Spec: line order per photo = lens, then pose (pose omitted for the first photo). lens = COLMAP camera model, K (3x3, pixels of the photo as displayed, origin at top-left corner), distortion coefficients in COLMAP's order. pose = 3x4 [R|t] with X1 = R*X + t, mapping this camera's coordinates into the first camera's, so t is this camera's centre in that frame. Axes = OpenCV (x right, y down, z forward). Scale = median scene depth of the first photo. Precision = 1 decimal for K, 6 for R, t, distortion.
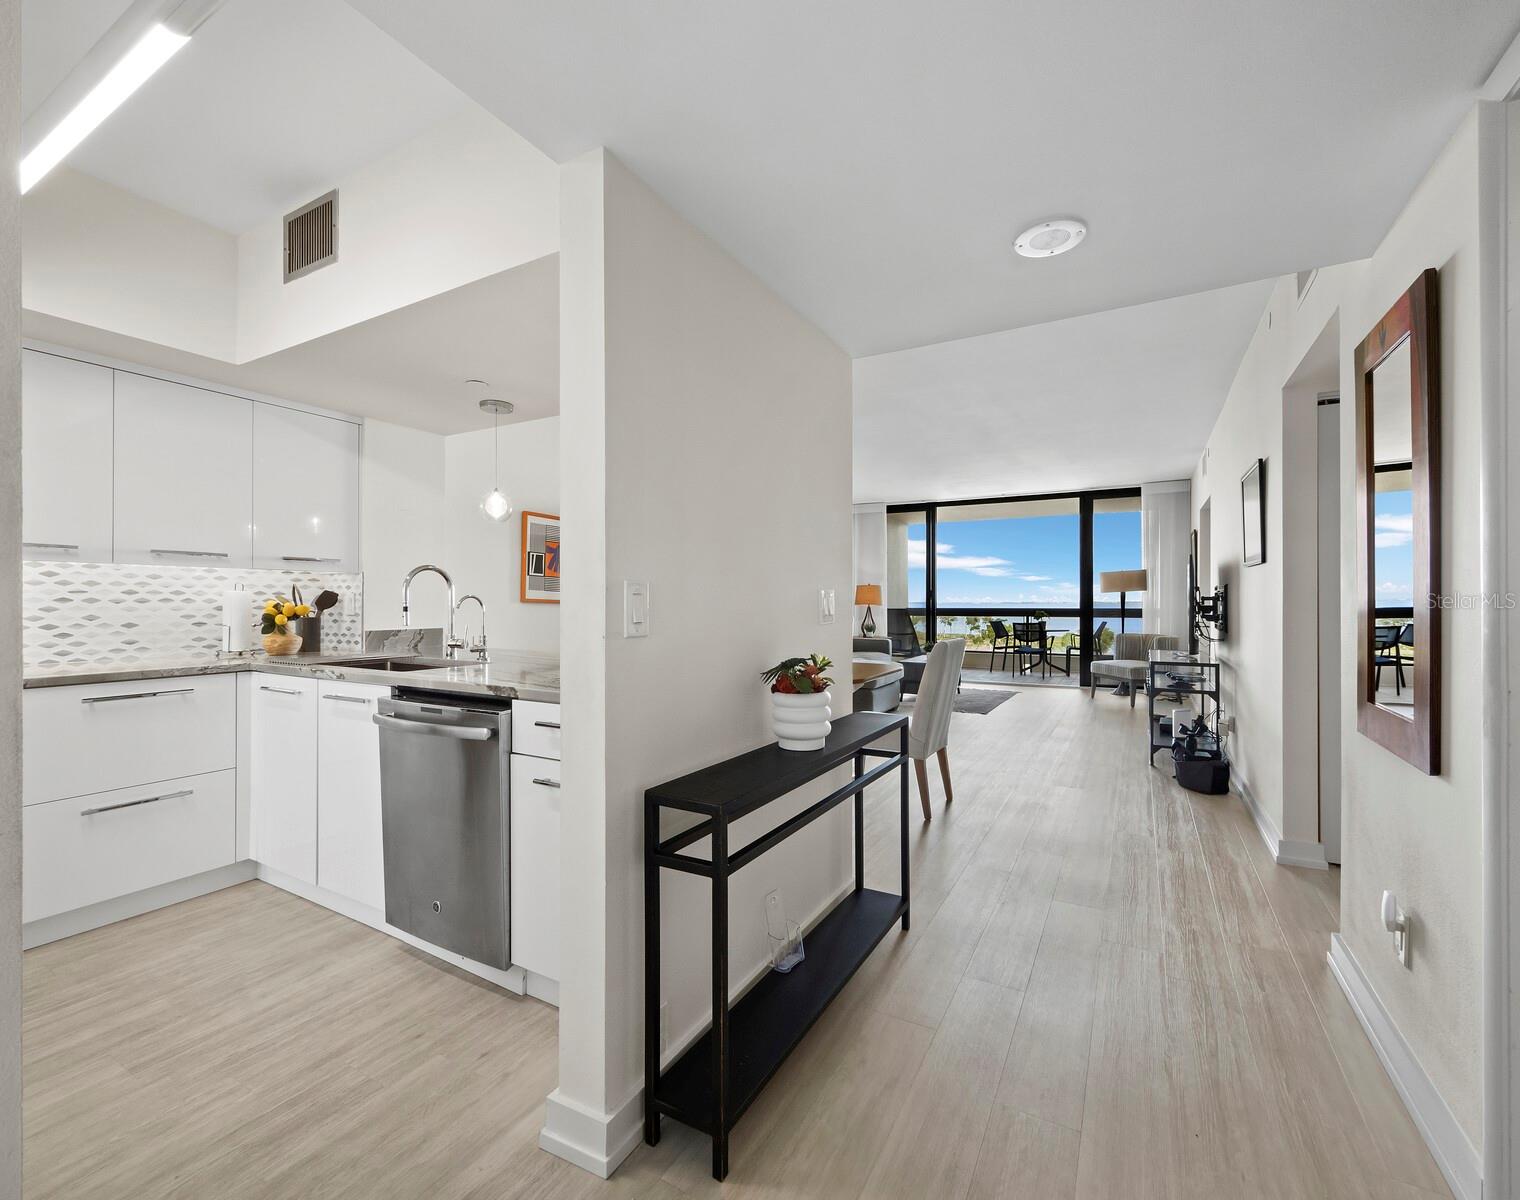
lens RADIAL K [[664.8, 0, 760.0], [0, 664.8, 600.0], [0, 0, 1]] dist [-0.001305, -0.000048]
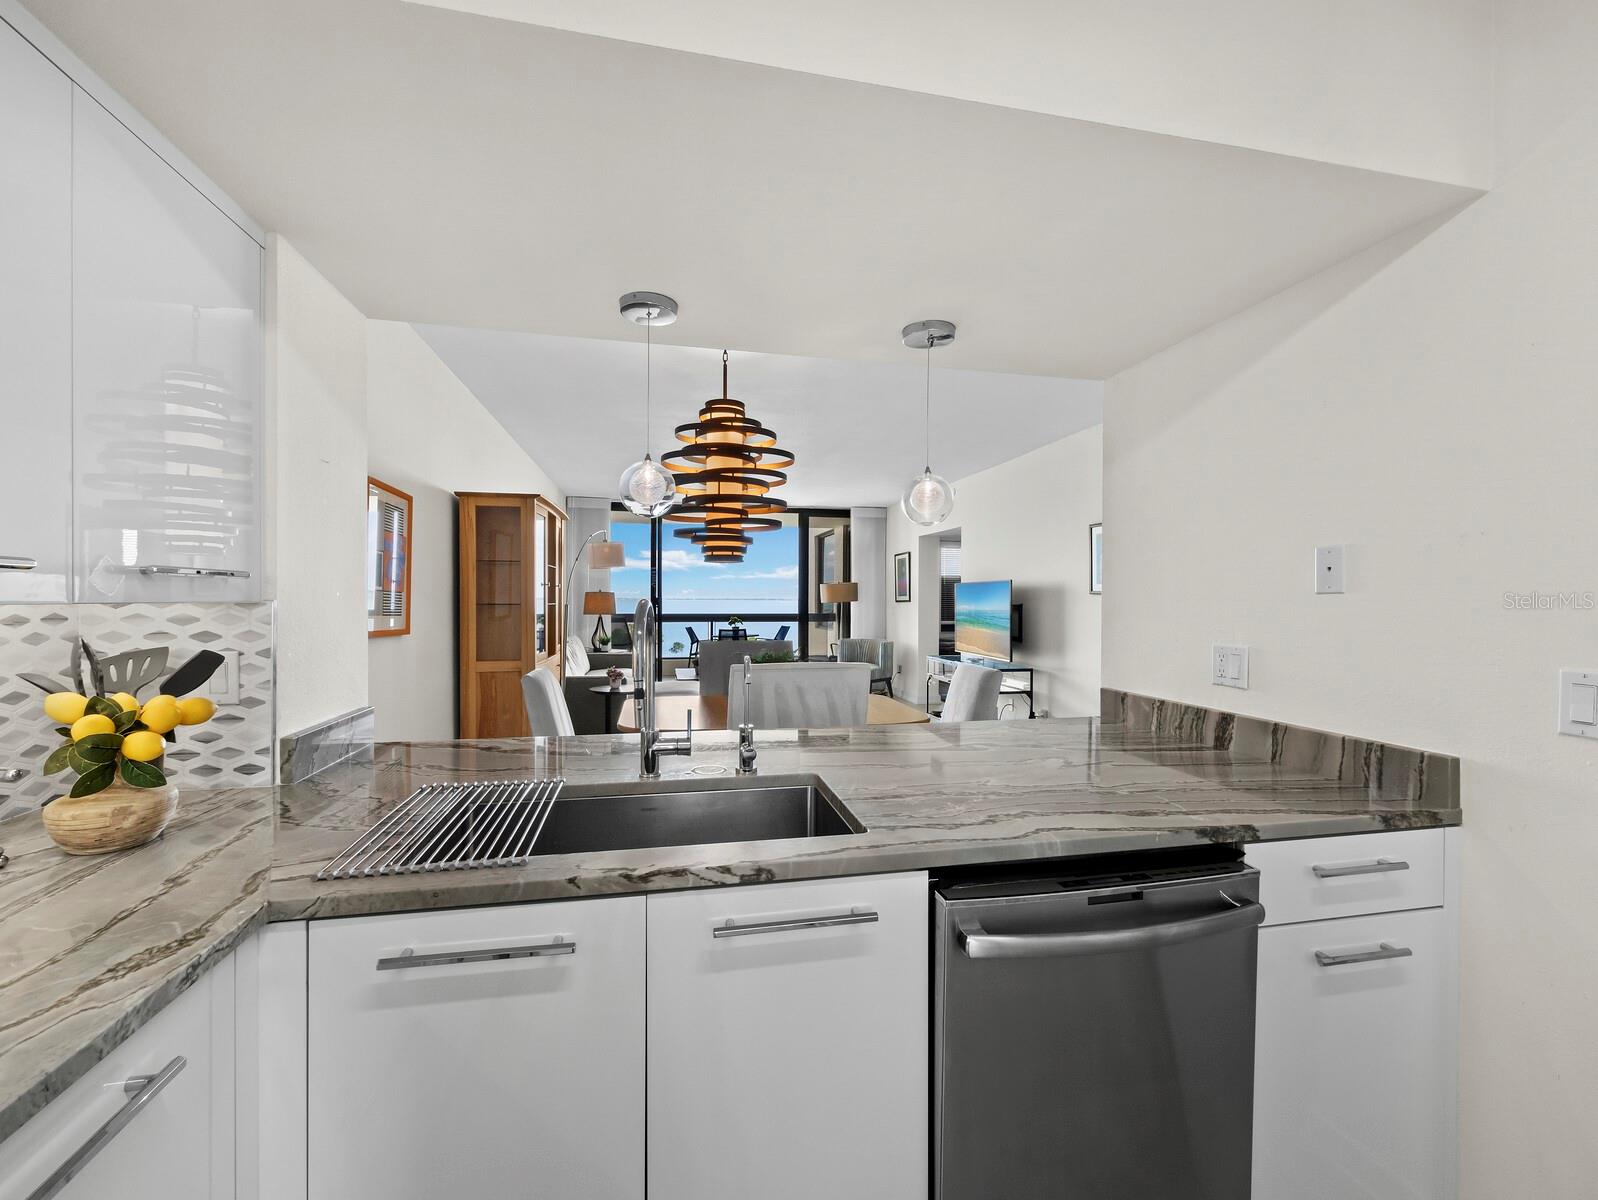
lens RADIAL K [[668.4, 0, 802.8], [0, 668.4, 607.4], [0, 0, 1]] dist [0.001387, 0.000363]
pose [[0.745323, -0.004784, 0.666686, -0.593957], [-0.007549, 0.999850, 0.015614, -0.044355], [-0.666660, -0.016670, 0.745175, 0.431247]]
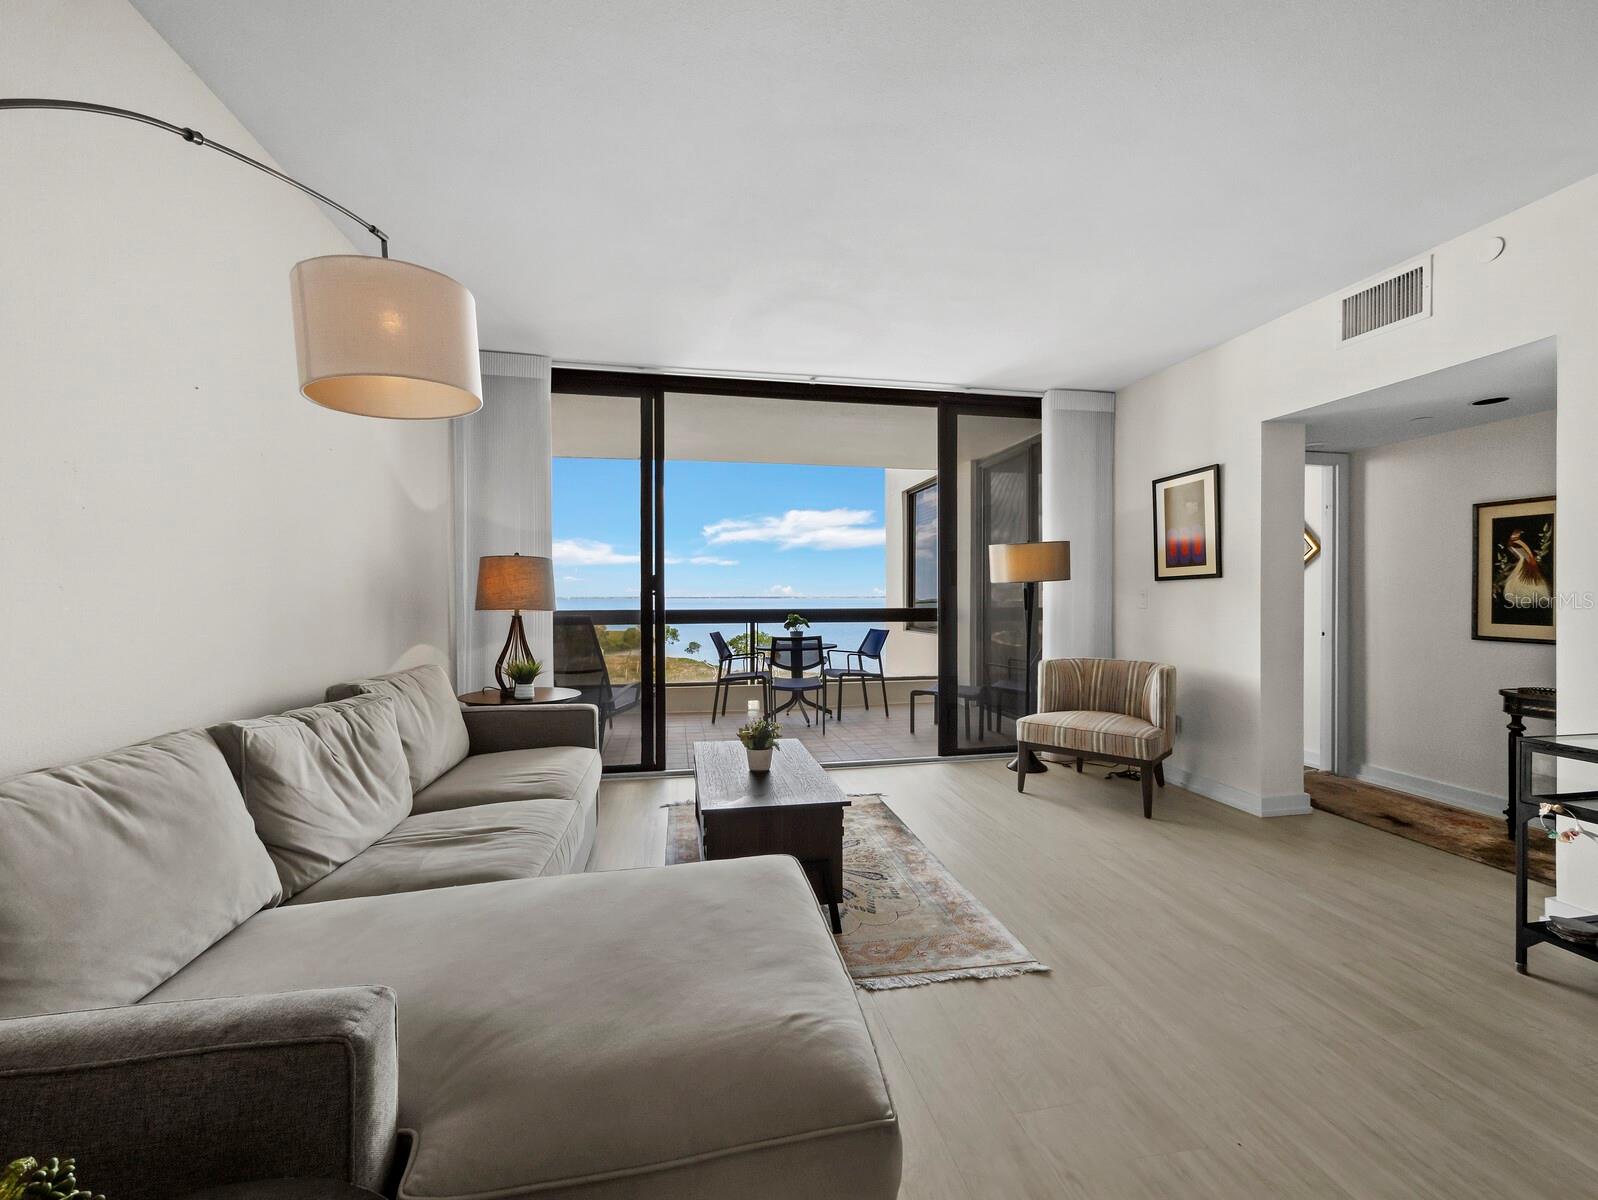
lens RADIAL K [[662.5, 0, 804.0], [0, 662.5, 602.7], [0, 0, 1]] dist [-0.001774, 0.000025]
pose [[0.757921, -0.006855, 0.652310, 0.108169], [-0.001314, 0.999927, 0.012035, -0.002093], [-0.652345, -0.009979, 0.757856, 1.607473]]
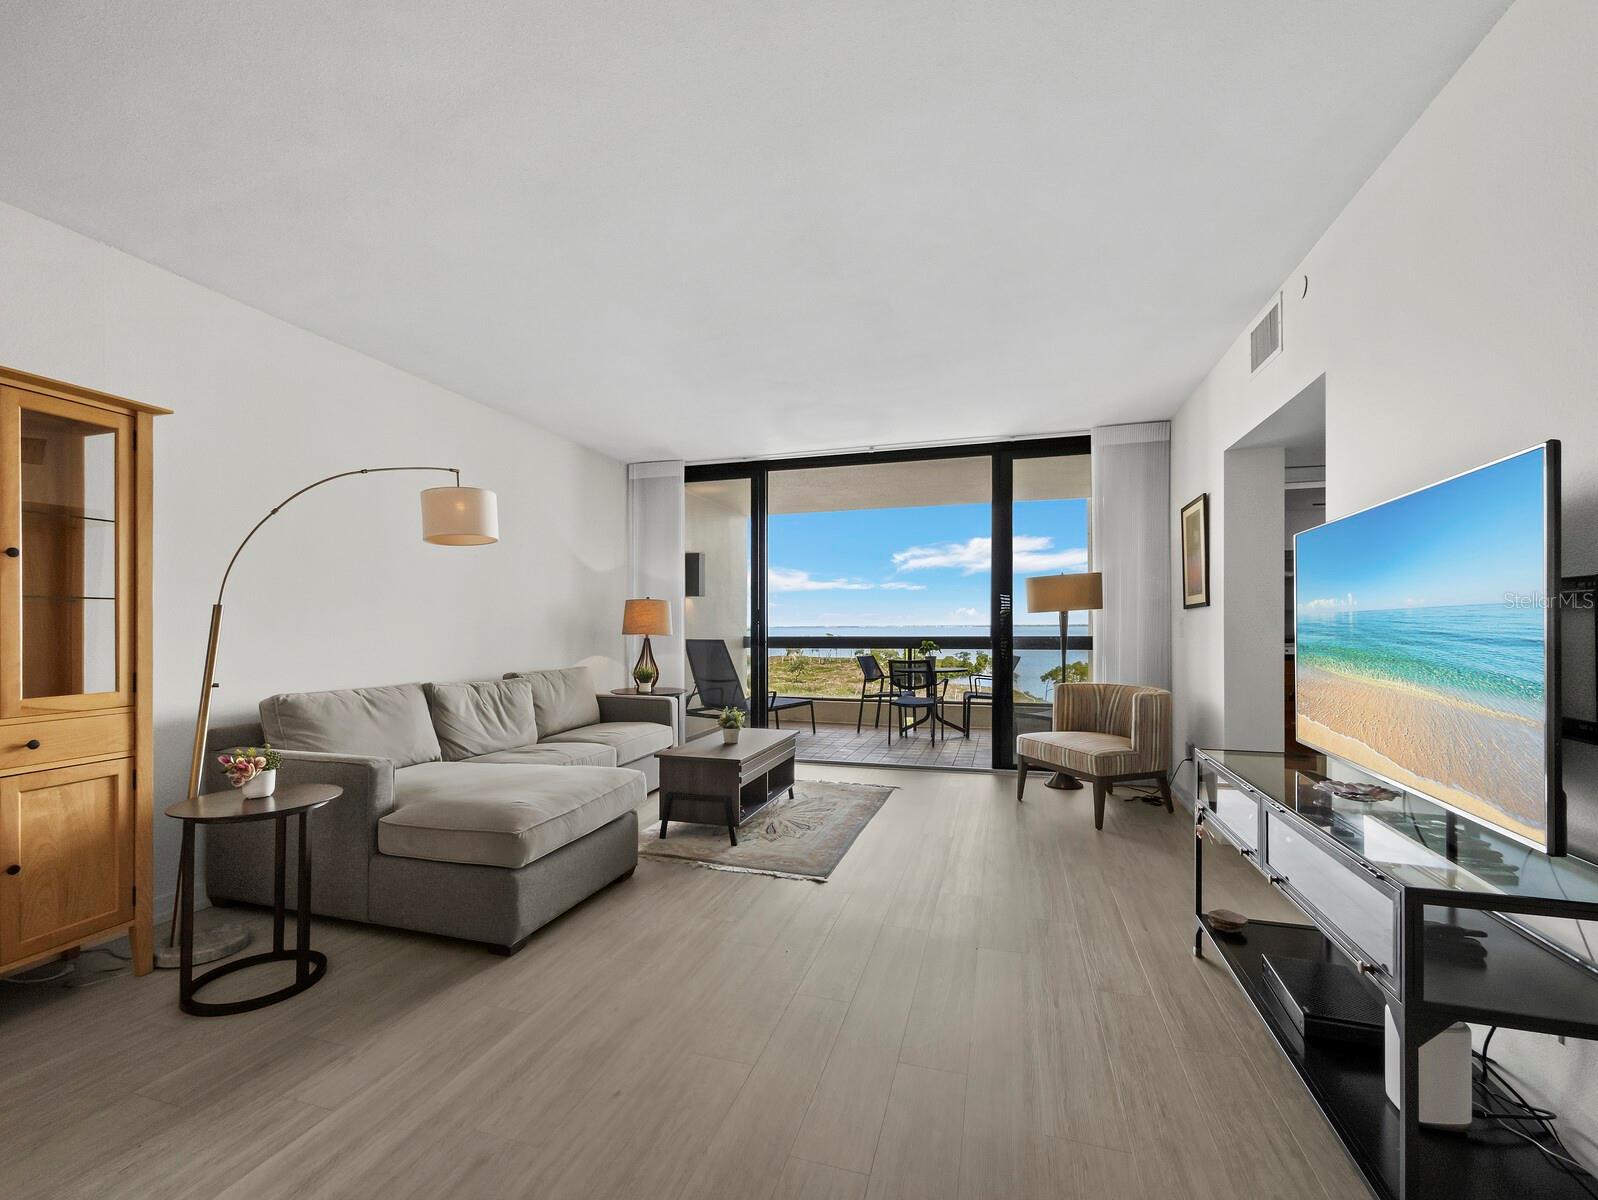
lens RADIAL K [[679.9, 0, 803.5], [0, 679.9, 620.9], [0, 0, 1]] dist [-0.000451, -0.000031]
pose [[0.974258, -0.001101, 0.225434, 0.426213], [0.001906, 0.999993, -0.003355, -0.003857], [-0.225429, 0.003698, 0.974253, 1.058331]]
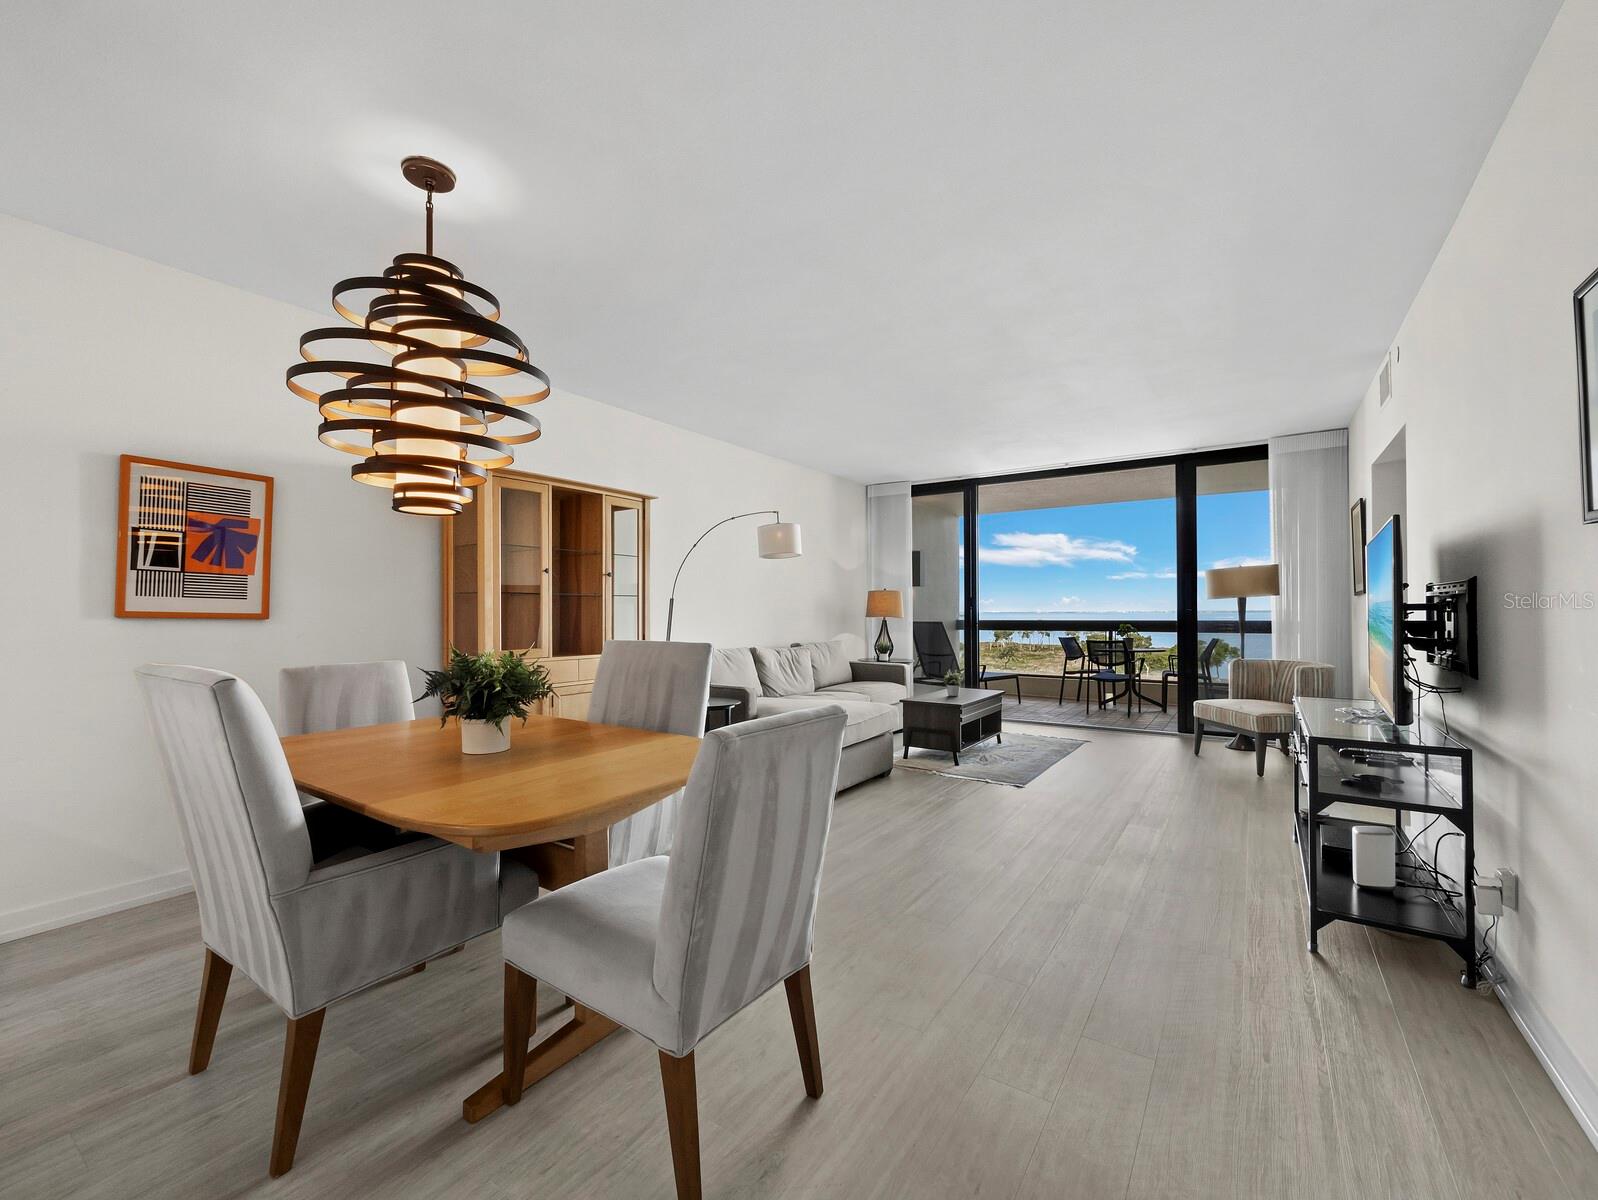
lens RADIAL K [[668.5, 0, 801.5], [0, 668.5, 598.5], [0, 0, 1]] dist [-0.000213, 0.000404]
pose [[0.996877, -0.003837, -0.078877, 0.340098], [0.002552, 0.999863, -0.016379, -0.002495], [0.078929, 0.016126, 0.996750, 0.636502]]
